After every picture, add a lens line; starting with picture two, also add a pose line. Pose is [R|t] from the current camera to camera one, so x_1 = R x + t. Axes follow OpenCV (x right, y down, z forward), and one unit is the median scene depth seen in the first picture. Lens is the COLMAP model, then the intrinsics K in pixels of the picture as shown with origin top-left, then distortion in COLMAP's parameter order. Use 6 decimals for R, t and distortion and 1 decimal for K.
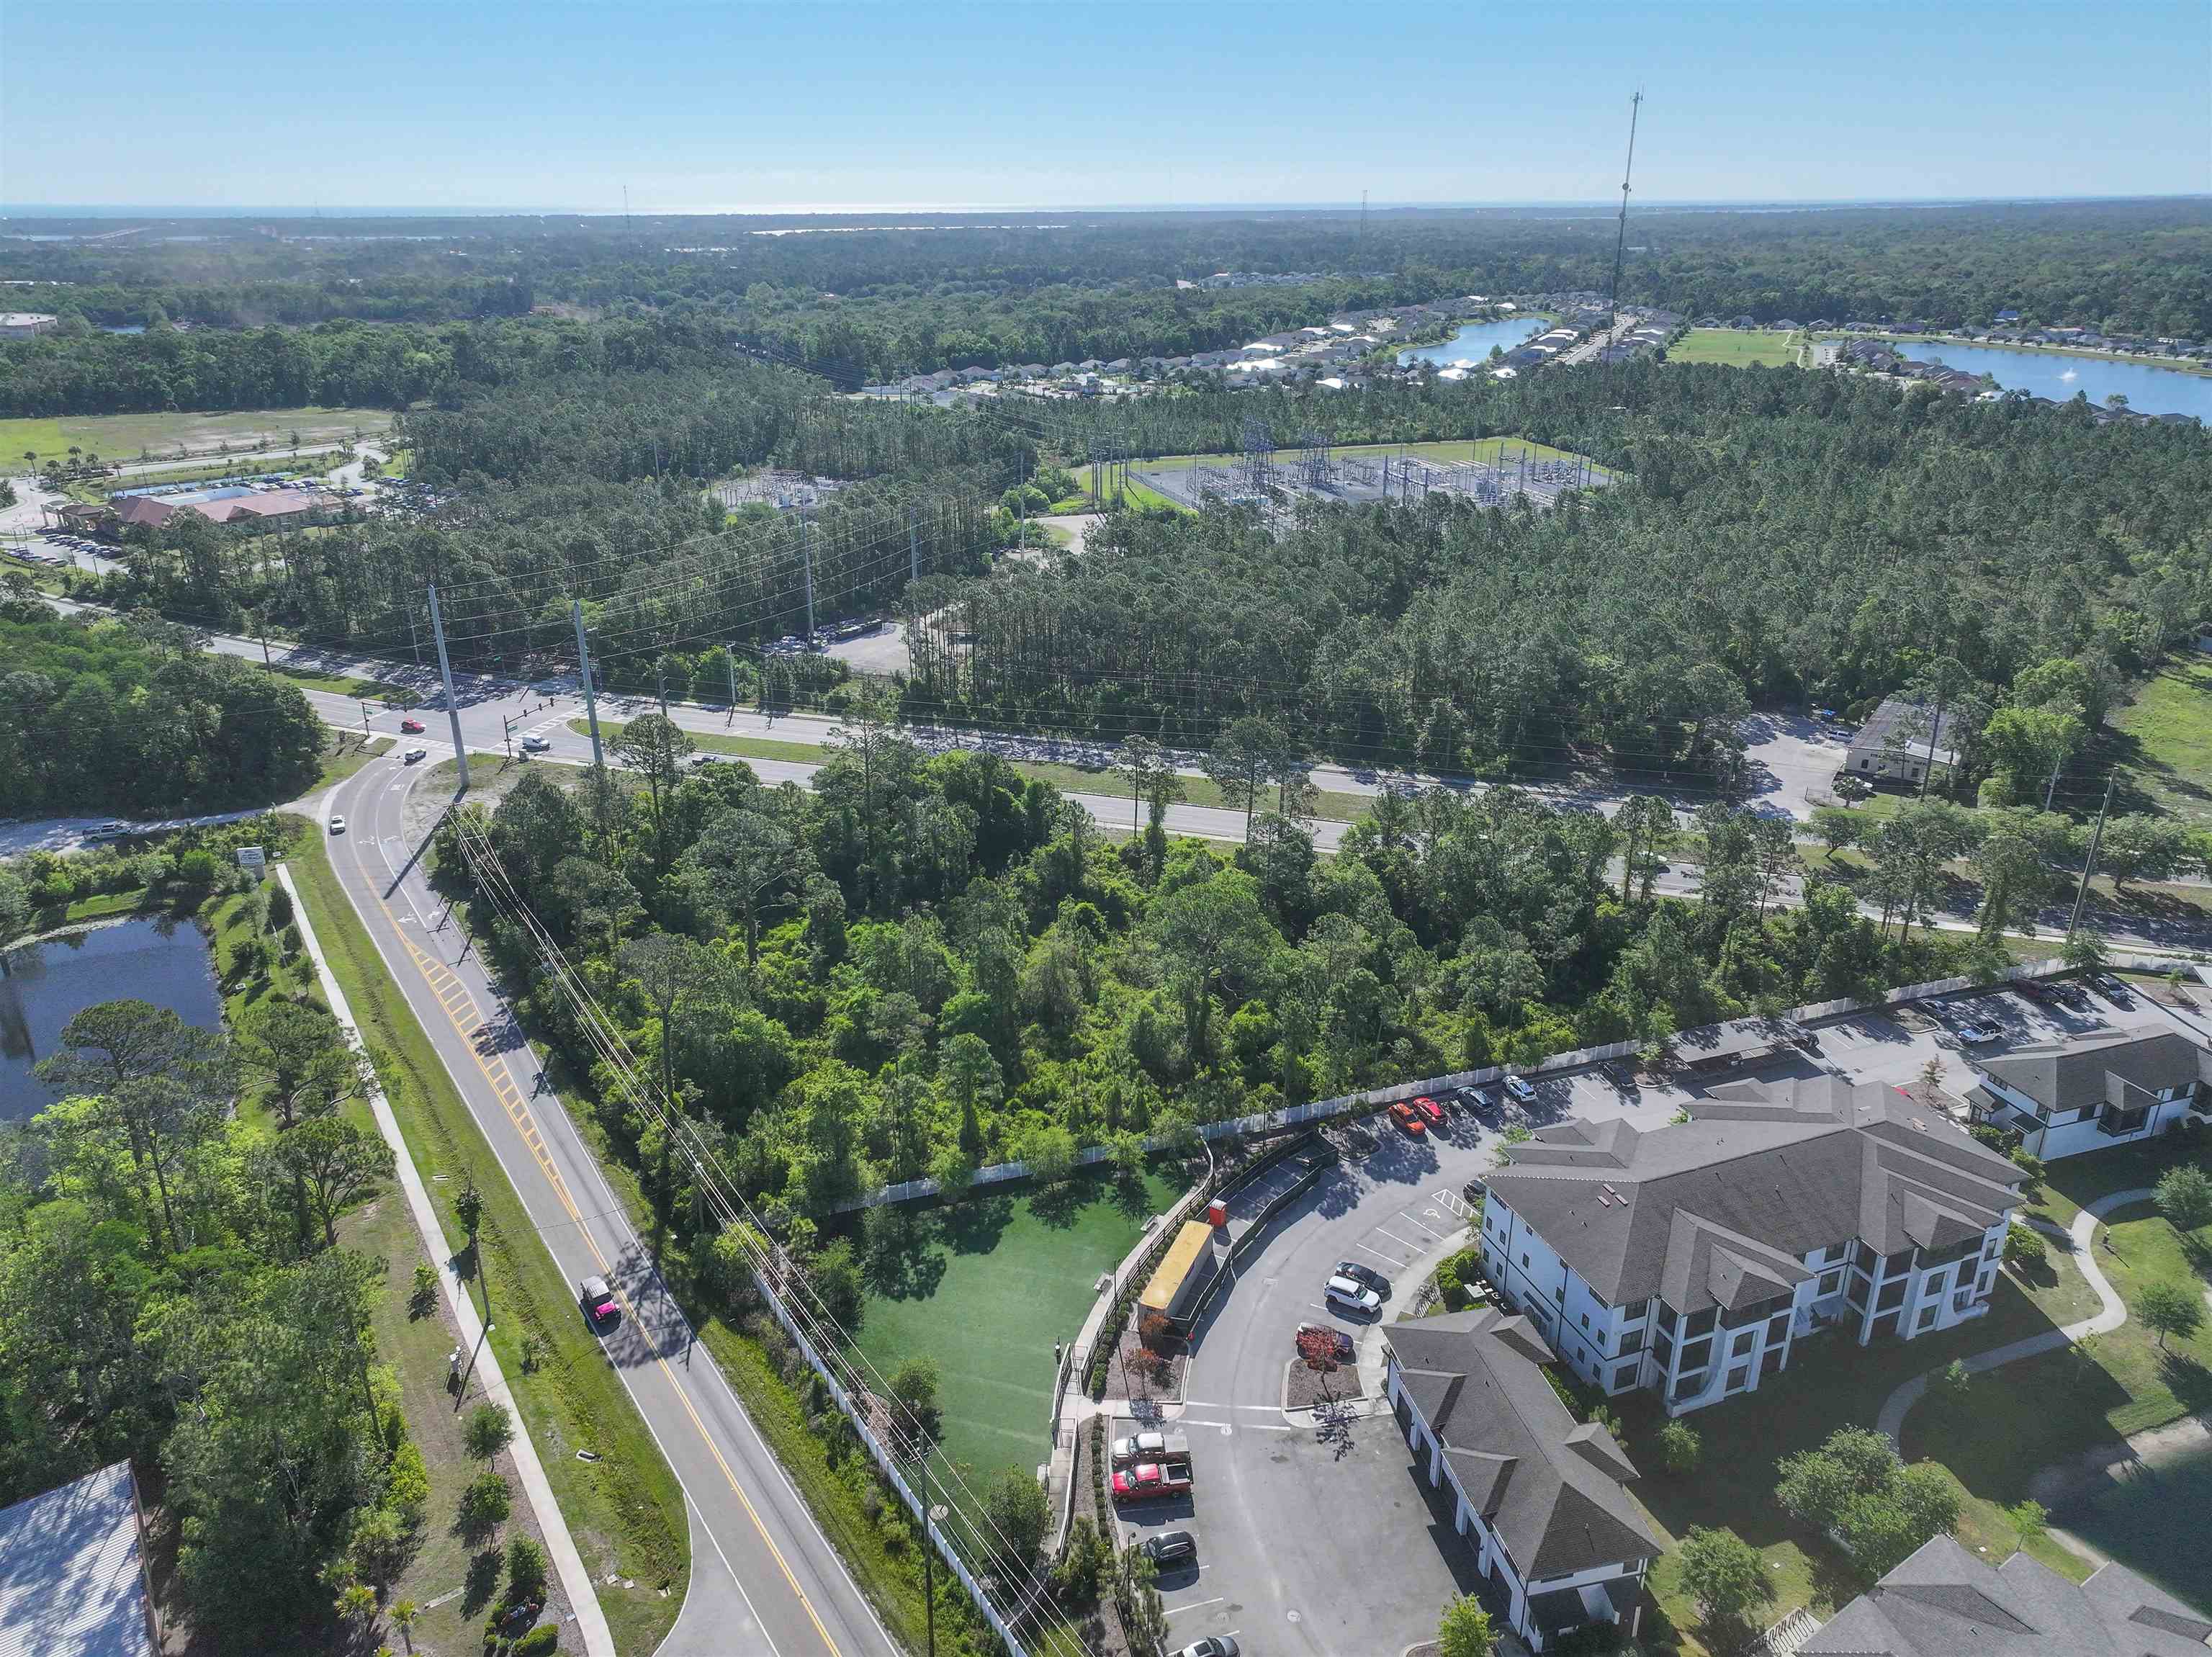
lens RADIAL K [[1553.2, 0, 1113.7], [0, 1553.2, 816.6], [0, 0, 1]] dist [0.000329, 0.010237]
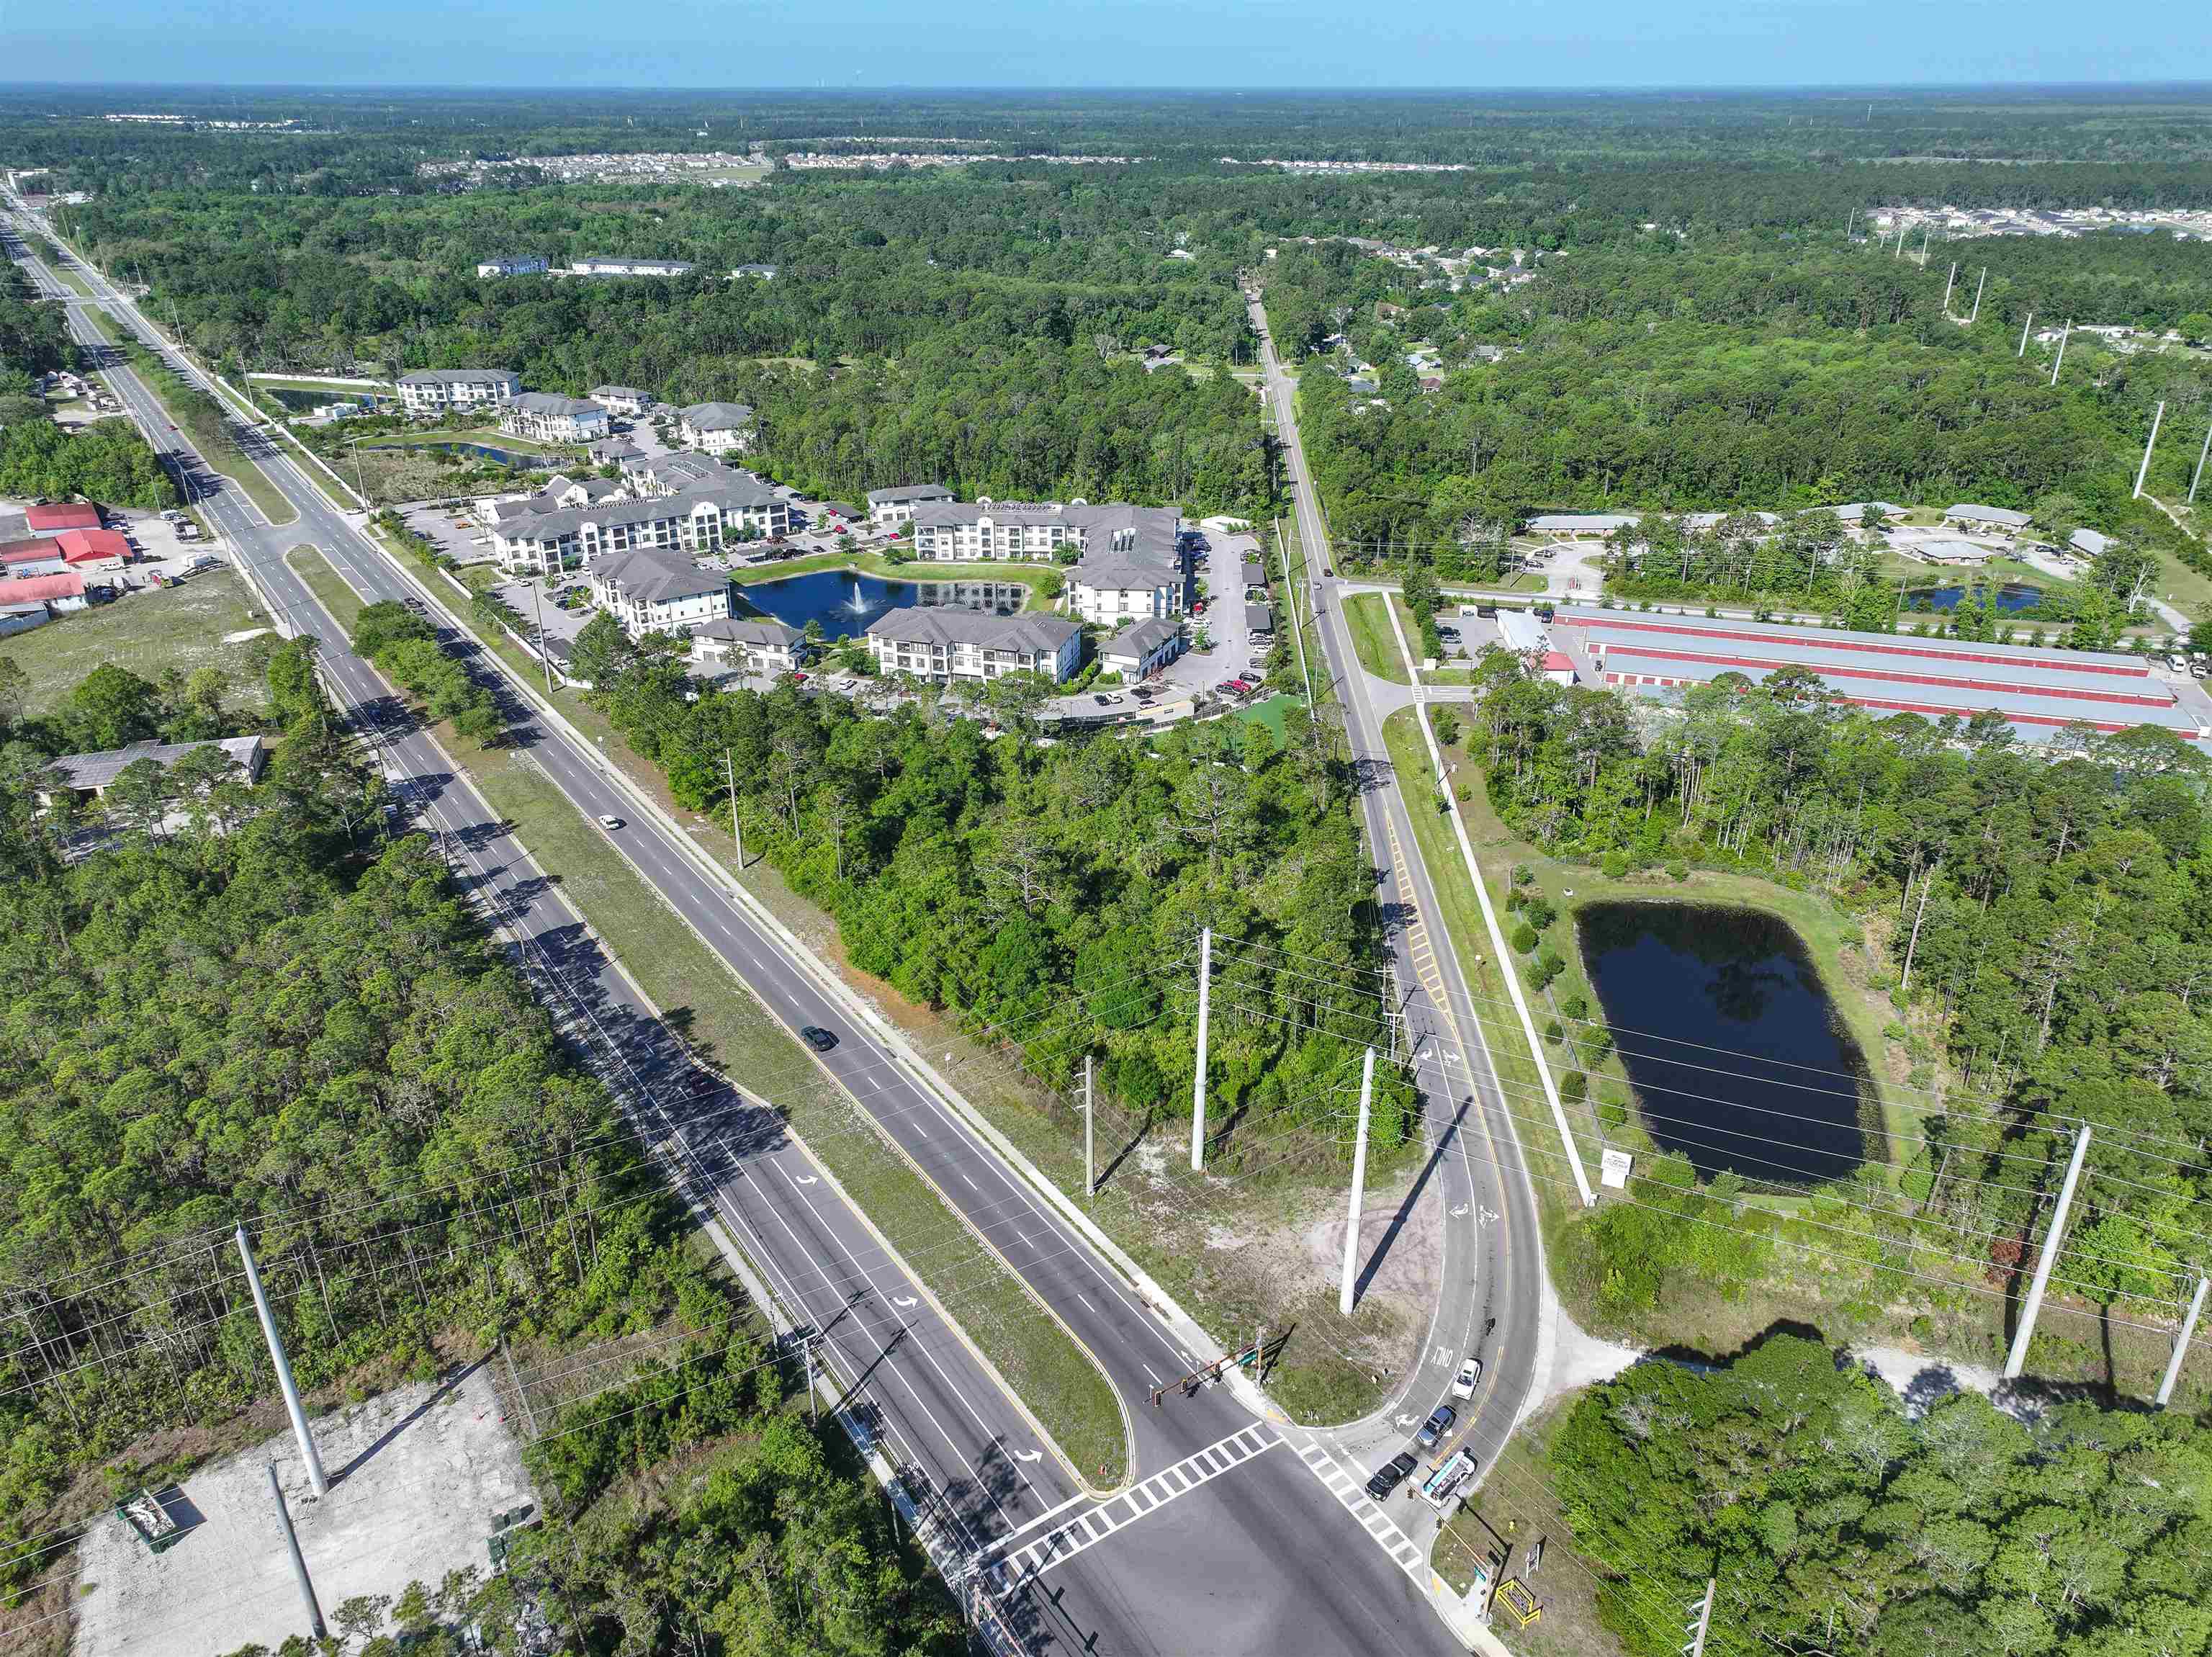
lens RADIAL K [[1553.2, 0, 1113.7], [0, 1553.2, 816.6], [0, 0, 1]] dist [0.000329, 0.010237]
pose [[-0.804926, -0.252324, 0.537054, -1.029658], [0.222837, 0.710294, 0.667702, -1.011506], [-0.549943, 0.657126, -0.515507, 2.030141]]
